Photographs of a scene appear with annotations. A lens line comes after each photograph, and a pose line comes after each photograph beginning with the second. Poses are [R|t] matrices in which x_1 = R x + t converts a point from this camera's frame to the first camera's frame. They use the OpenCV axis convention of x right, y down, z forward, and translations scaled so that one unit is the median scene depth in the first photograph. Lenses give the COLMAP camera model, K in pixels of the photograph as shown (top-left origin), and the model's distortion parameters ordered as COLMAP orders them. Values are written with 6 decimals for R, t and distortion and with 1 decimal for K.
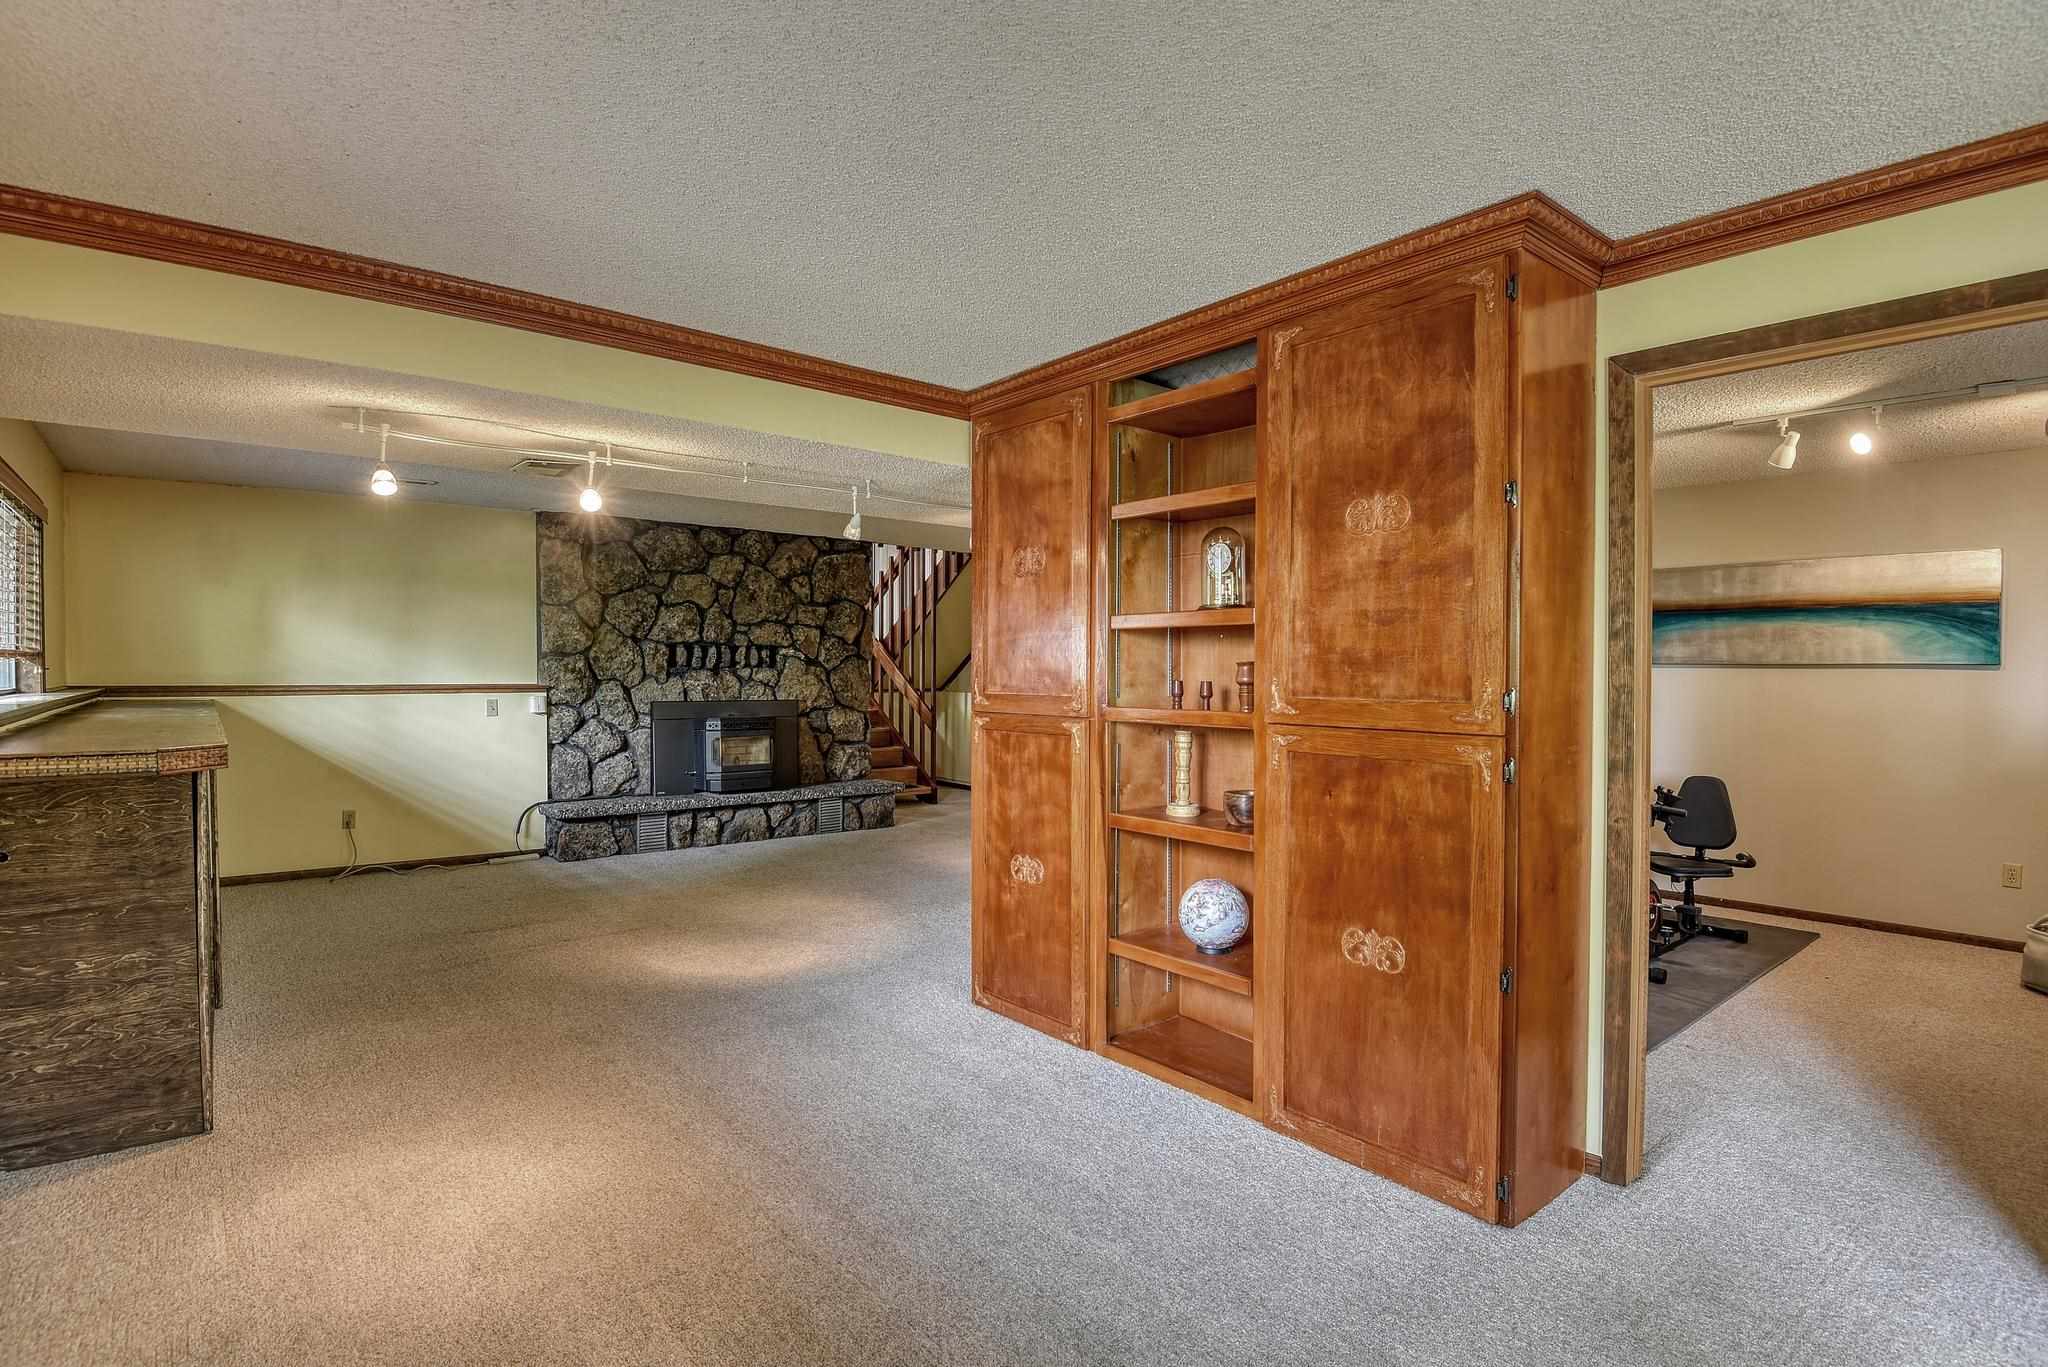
lens RADIAL K [[1019.6, 0, 1081.7], [0, 1019.6, 689.4], [0, 0, 1]] dist [-0.023227, -0.004128]
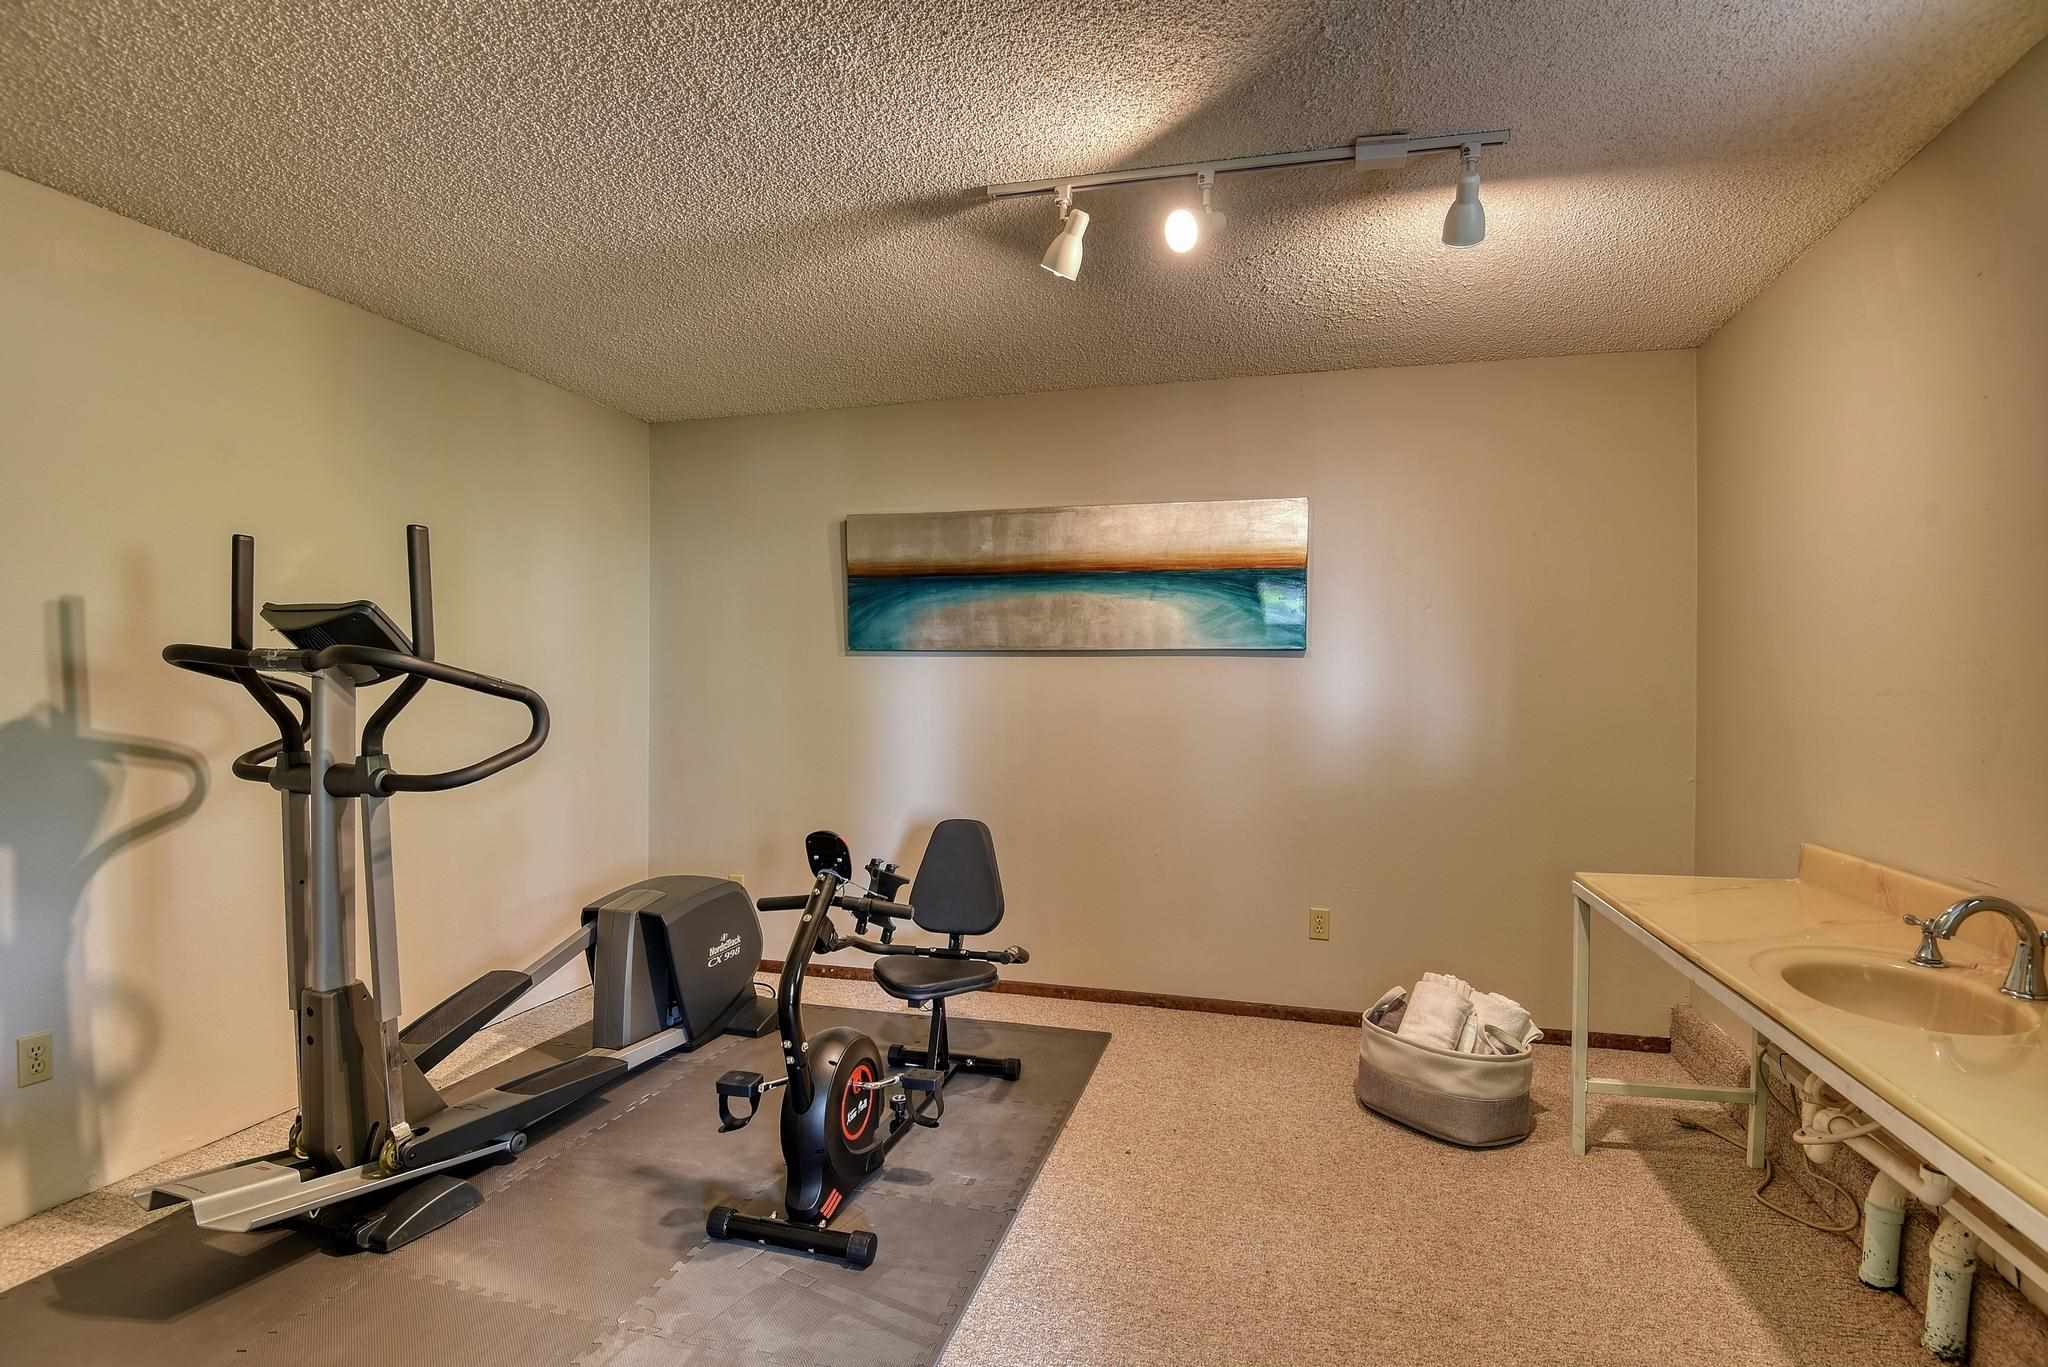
lens RADIAL K [[971.9, 0, 1028.5], [0, 971.9, 691.7], [0, 0, 1]] dist [-0.045987, -0.007095]
pose [[0.841202, -0.003955, 0.540707, 0.317511], [0.004930, 0.999988, -0.000355, 0.005334], [-0.540699, 0.002965, 0.841211, 0.455566]]
